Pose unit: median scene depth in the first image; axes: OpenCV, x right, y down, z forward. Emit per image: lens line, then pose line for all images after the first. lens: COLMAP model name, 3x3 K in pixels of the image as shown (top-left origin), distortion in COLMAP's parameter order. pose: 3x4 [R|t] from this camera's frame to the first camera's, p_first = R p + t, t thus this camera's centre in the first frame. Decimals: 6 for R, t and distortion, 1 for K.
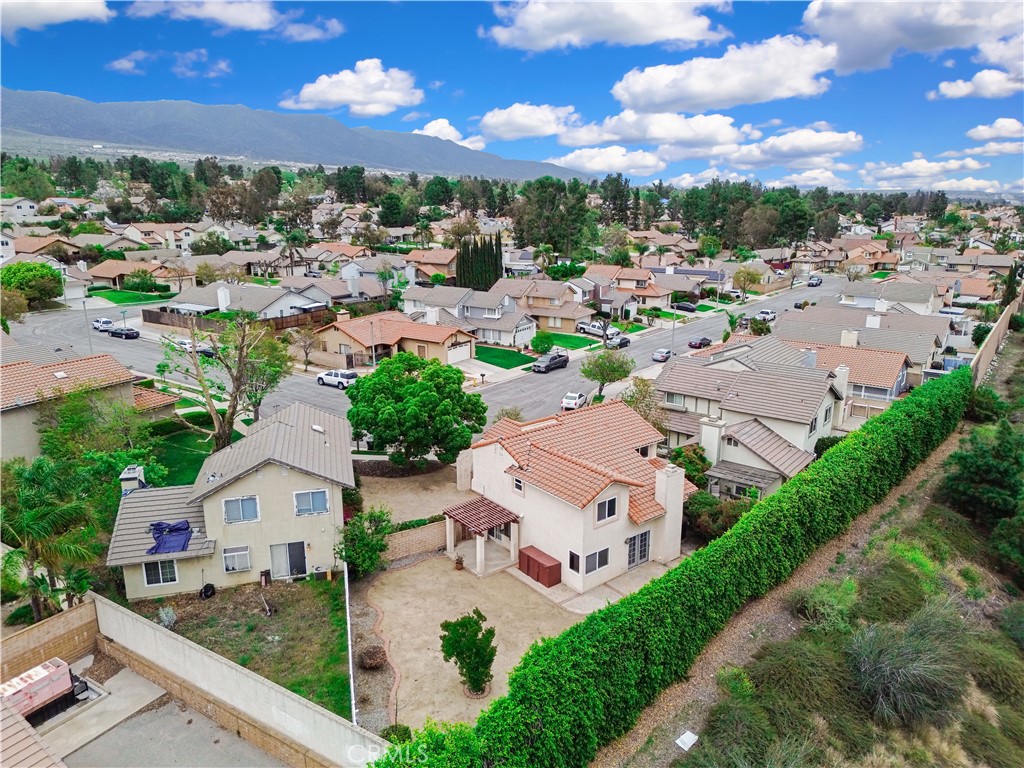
lens RADIAL K [[715.5, 0, 513.4], [0, 715.5, 386.5], [0, 0, 1]] dist [0.078044, -0.077470]
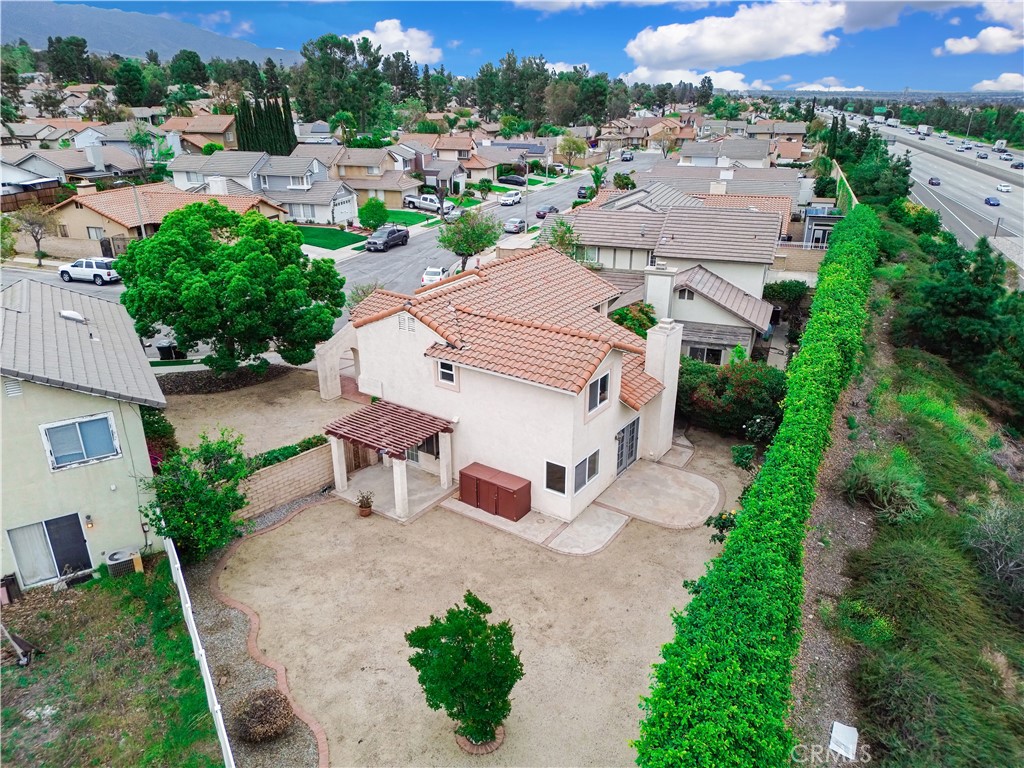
lens RADIAL K [[715.5, 0, 513.4], [0, 715.5, 386.5], [0, 0, 1]] dist [0.078044, -0.077470]
pose [[0.956448, -0.110580, 0.270147, -0.082221], [0.075407, 0.987654, 0.137304, 0.050295], [-0.281995, -0.110953, 0.952979, 0.284819]]
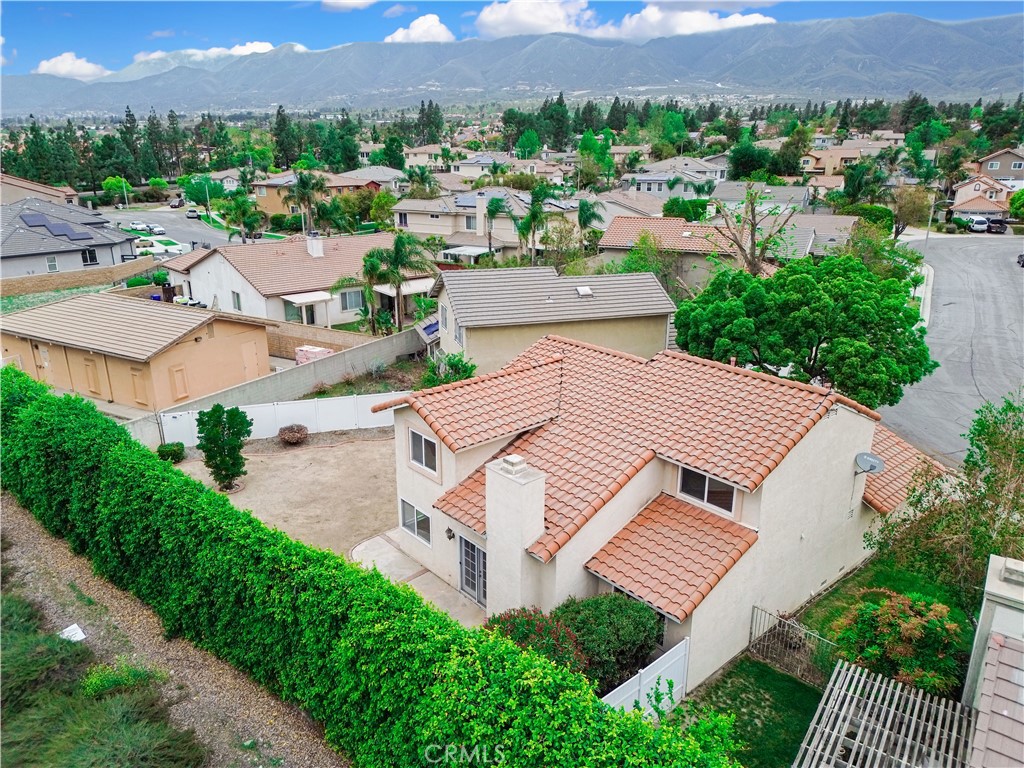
lens RADIAL K [[715.5, 0, 513.4], [0, 715.5, 386.5], [0, 0, 1]] dist [0.078044, -0.077470]
pose [[0.024139, 0.309713, -0.950524, 0.483161], [-0.259659, 0.920112, 0.293210, -0.053909], [0.965399, 0.239734, 0.102630, 0.697573]]
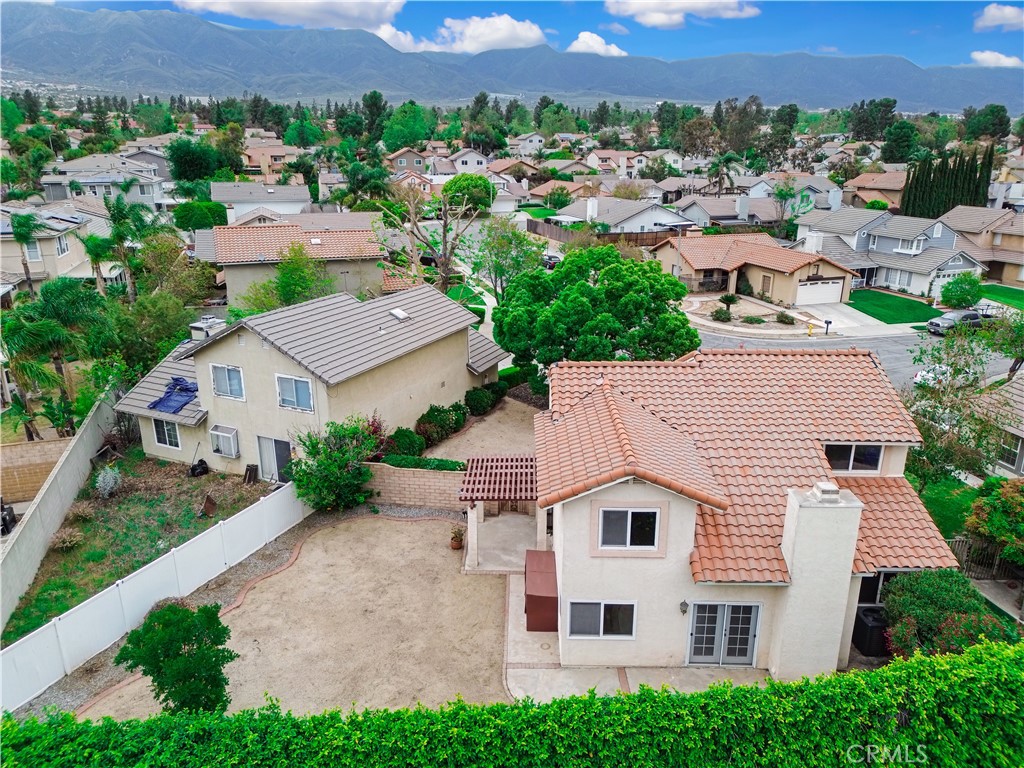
lens RADIAL K [[715.5, 0, 513.4], [0, 715.5, 386.5], [0, 0, 1]] dist [0.078044, -0.077470]
pose [[0.770636, 0.199735, -0.605166, 0.242684], [-0.164200, 0.979785, 0.114281, 0.022965], [0.615758, 0.011299, 0.787854, 0.393549]]
